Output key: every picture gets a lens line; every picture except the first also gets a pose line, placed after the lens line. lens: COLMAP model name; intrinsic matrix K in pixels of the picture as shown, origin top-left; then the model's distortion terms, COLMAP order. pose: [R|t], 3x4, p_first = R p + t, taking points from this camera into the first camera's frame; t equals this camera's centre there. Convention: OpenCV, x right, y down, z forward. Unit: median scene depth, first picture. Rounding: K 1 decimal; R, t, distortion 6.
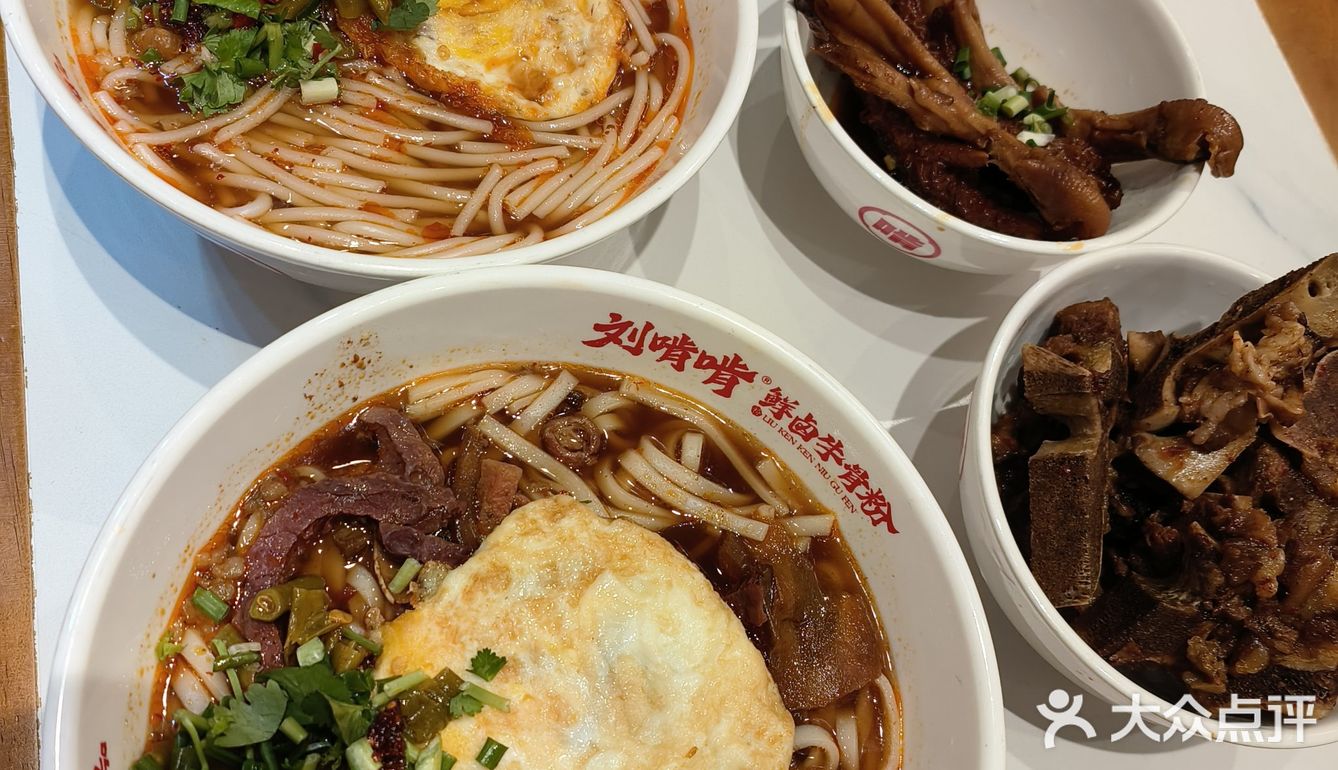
lens RADIAL K [[1241.8, 0, 669.5], [0, 1241.8, 373.5], [0, 0, 1]] dist [0.020655, 0.014809]
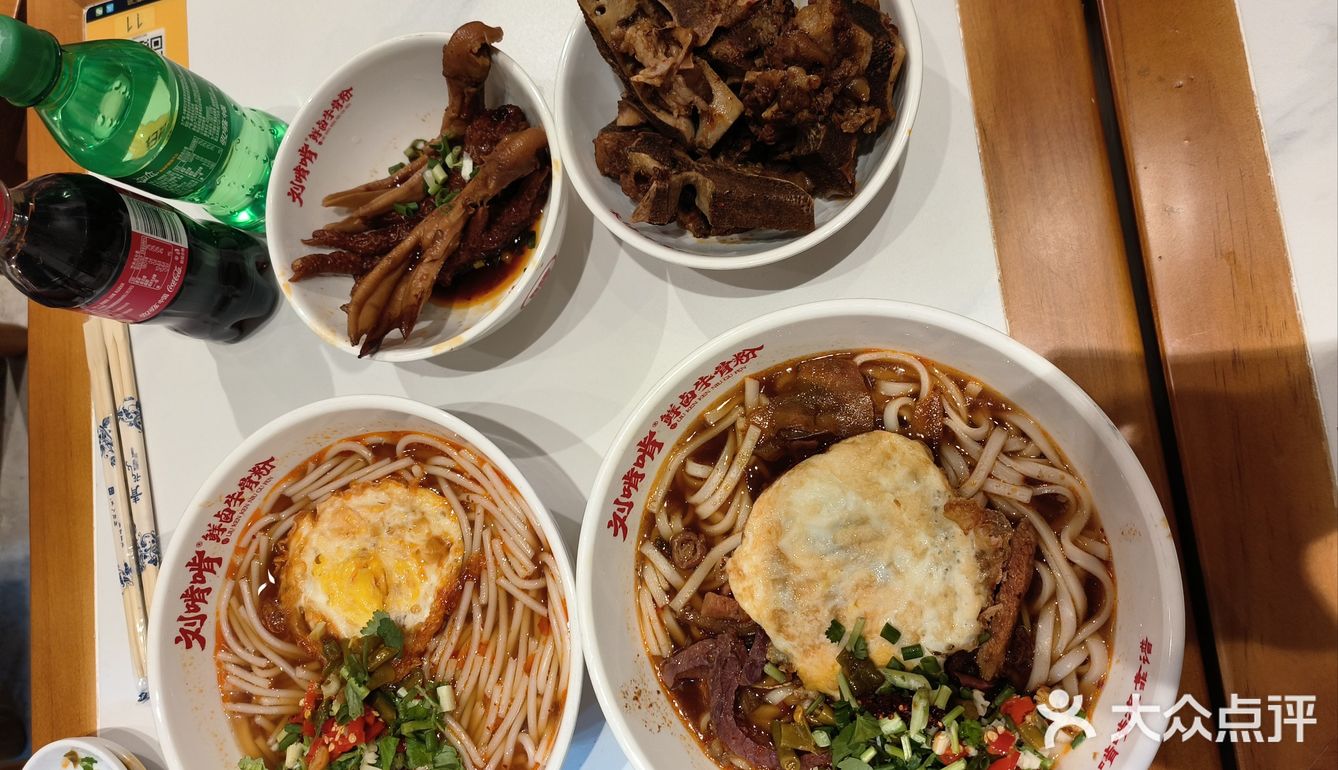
lens RADIAL K [[923.7, 0, 669.0], [0, 923.7, 385.0], [0, 0, 1]] dist [0.033840, 0.001628]
pose [[0.048680, -0.986439, -0.156740, 0.284558], [0.991527, 0.028805, 0.126665, -0.114174], [-0.120433, -0.161579, 0.979484, -0.074126]]
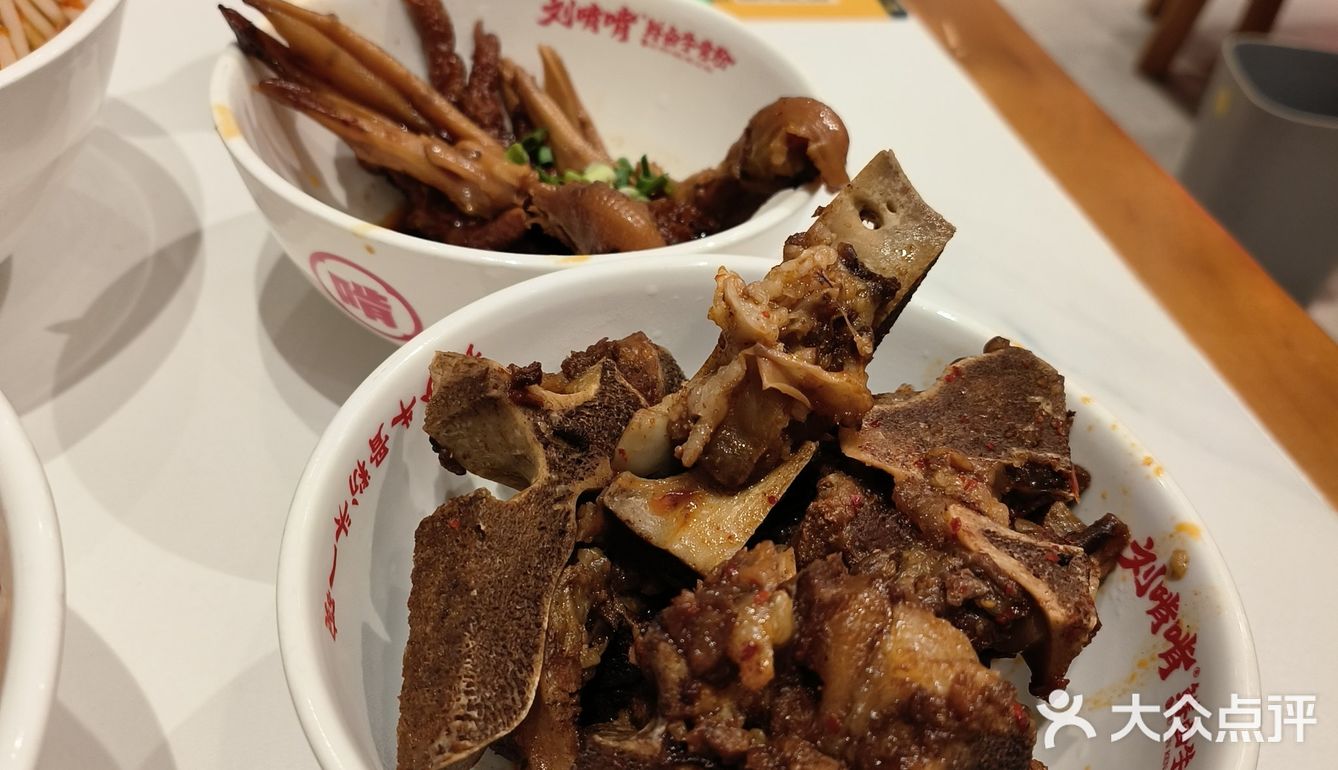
lens RADIAL K [[1241.8, 0, 669.5], [0, 1241.8, 373.5], [0, 0, 1]] dist [0.020655, 0.014809]
pose [[0.991333, -0.096670, -0.088957, 0.482549], [0.051398, 0.908569, -0.414561, 0.259545], [0.120899, 0.406395, 0.905663, 0.486571]]
